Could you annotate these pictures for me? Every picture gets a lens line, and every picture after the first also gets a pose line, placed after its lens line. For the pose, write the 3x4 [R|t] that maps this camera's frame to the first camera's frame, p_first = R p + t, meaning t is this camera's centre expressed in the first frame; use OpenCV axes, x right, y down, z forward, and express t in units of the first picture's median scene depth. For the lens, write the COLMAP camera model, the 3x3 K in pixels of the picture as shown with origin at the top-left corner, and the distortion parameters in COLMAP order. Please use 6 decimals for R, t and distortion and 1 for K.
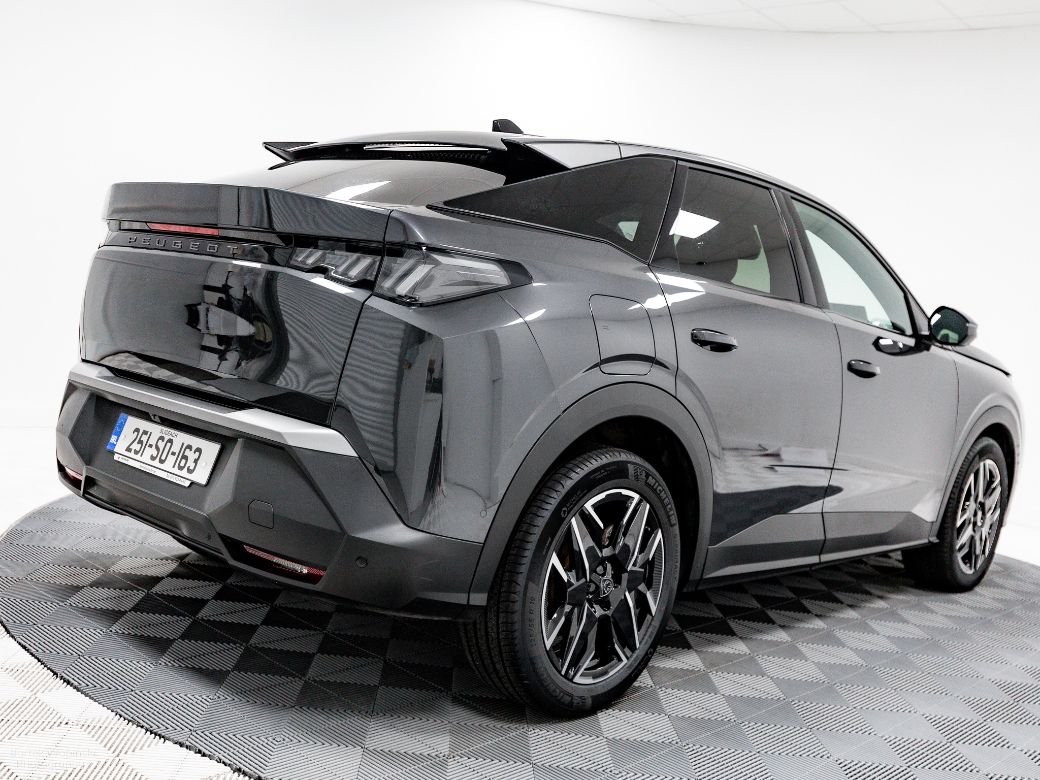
lens RADIAL K [[1069.2, 0, 520.0], [0, 1069.2, 390.0], [0, 0, 1]] dist [0.004958, 0.002843]
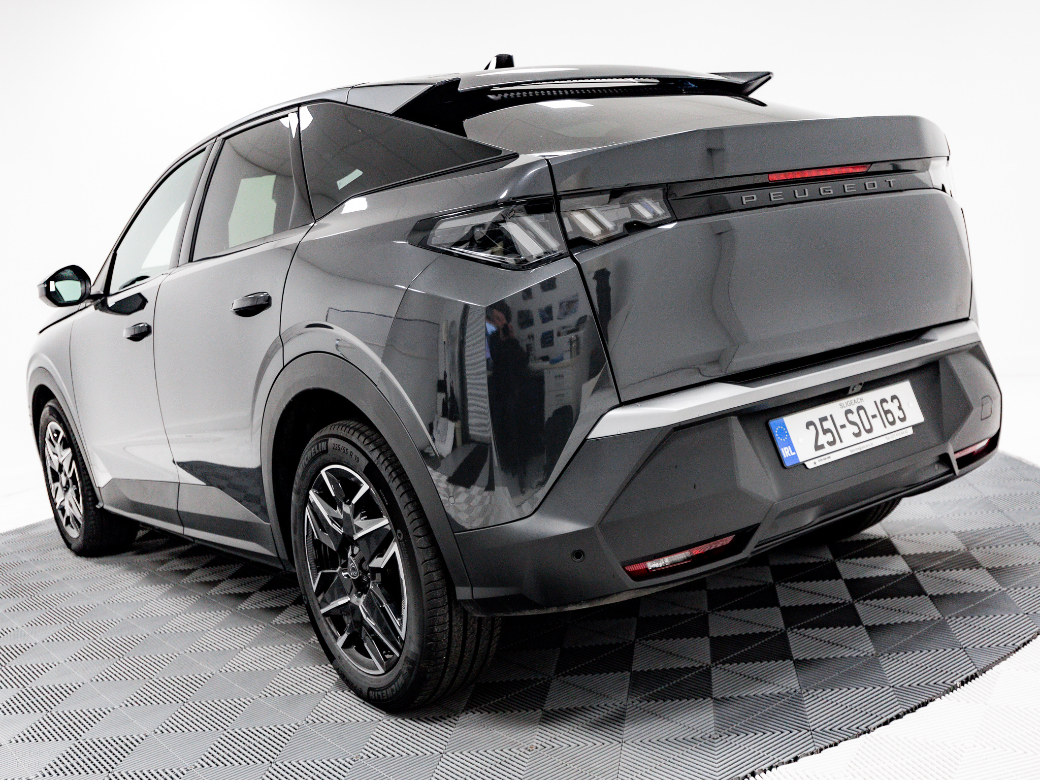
lens RADIAL K [[1128.0, 0, 520.0], [0, 1128.0, 390.0], [0, 0, 1]] dist [0.007754, 0.001784]
pose [[0.174879, -0.255186, 0.950946, -1.265014], [0.239604, 0.947824, 0.210285, -0.231888], [-0.954991, 0.191076, 0.226898, 1.052896]]
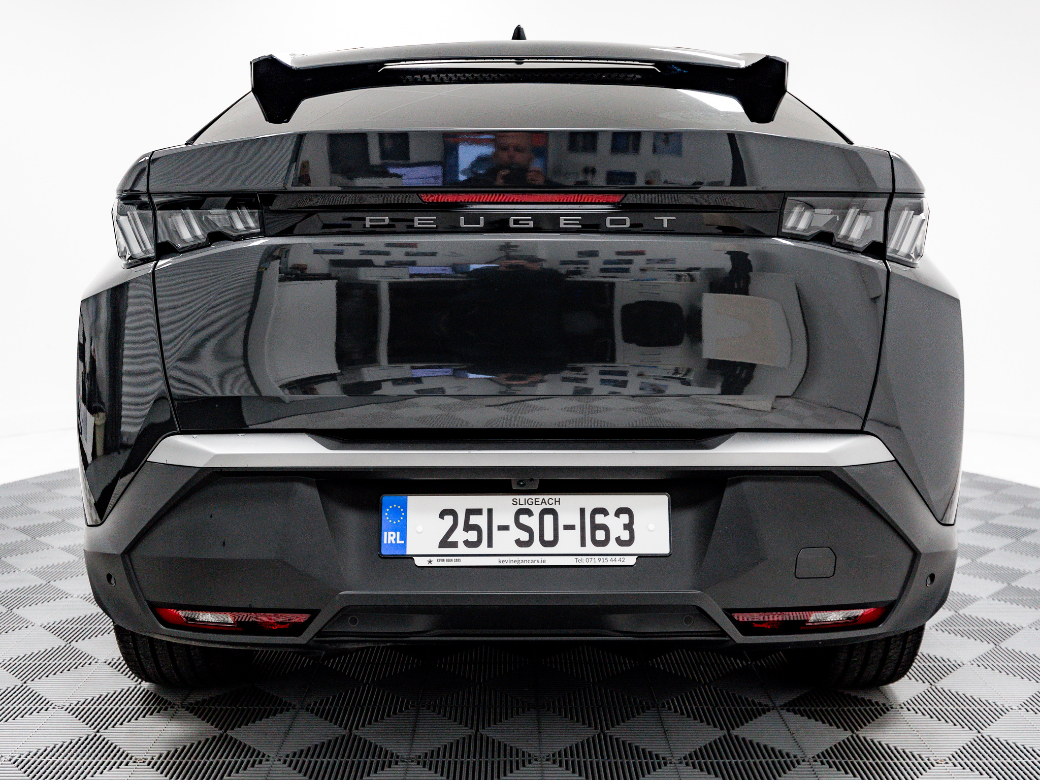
lens RADIAL K [[1128.0, 0, 520.0], [0, 1128.0, 390.0], [0, 0, 1]] dist [0.007754, 0.001784]
pose [[0.732287, -0.189970, 0.653963, -0.792552], [0.144804, 0.981779, 0.123051, -0.118572], [-0.665423, 0.004588, 0.746453, 0.476745]]
